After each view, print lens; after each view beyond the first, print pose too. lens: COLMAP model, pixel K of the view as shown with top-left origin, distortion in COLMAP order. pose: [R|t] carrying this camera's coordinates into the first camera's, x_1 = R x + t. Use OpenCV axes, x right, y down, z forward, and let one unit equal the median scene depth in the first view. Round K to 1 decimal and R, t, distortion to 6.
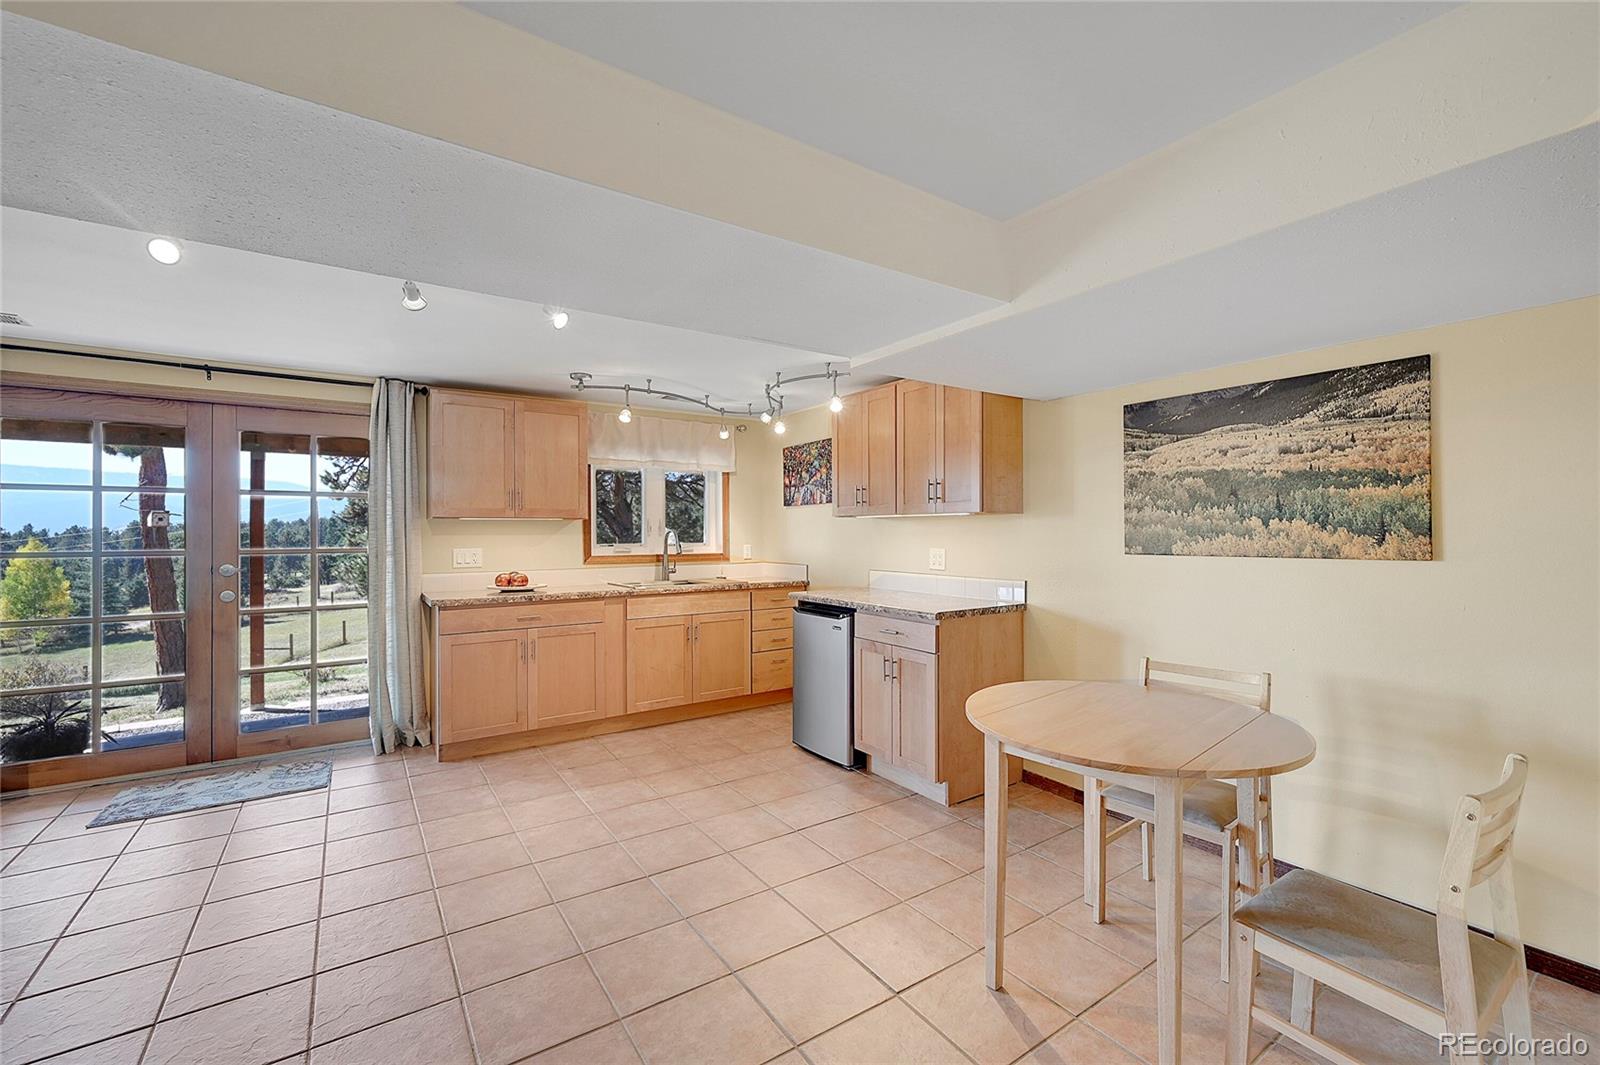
lens RADIAL K [[666.2, 0, 799.7], [0, 666.2, 533.9], [0, 0, 1]] dist [0.002109, 0.000568]
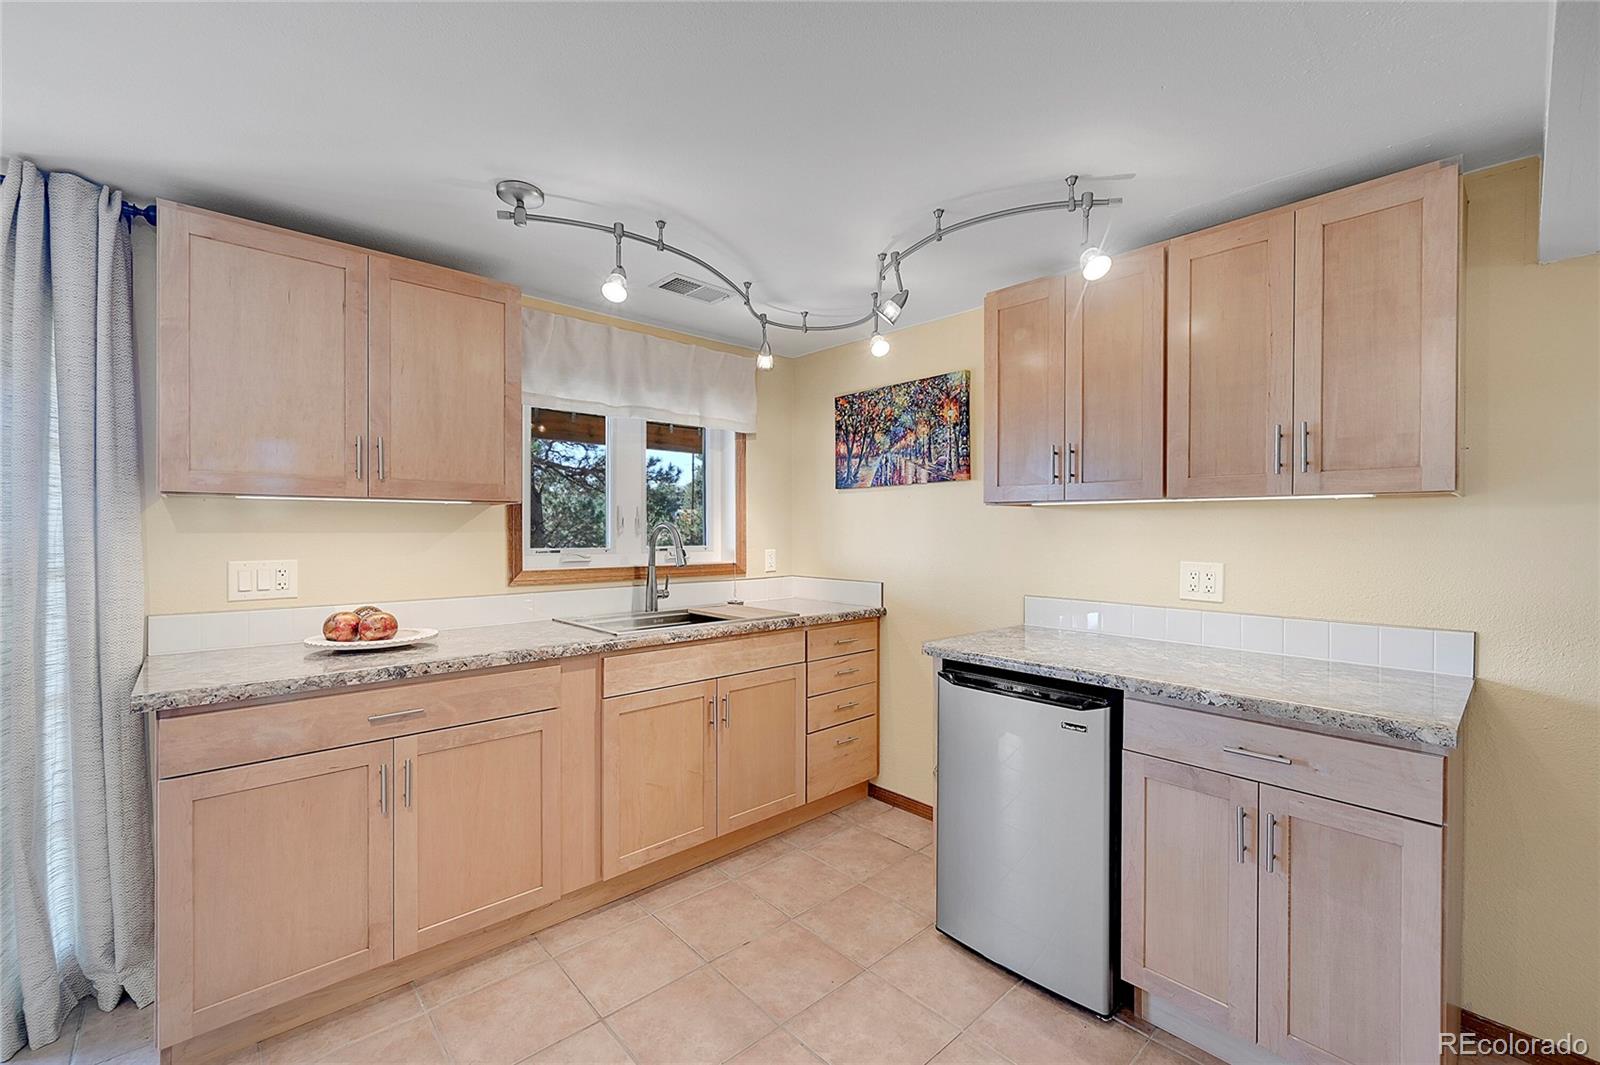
lens RADIAL K [[666.2, 0, 802.6], [0, 666.2, 533.6], [0, 0, 1]] dist [0.002109, 0.000568]
pose [[0.988883, 0.005329, 0.148598, -0.181226], [-0.006013, 0.999973, 0.004152, -0.001785], [-0.148572, -0.004999, 0.988889, 0.459201]]
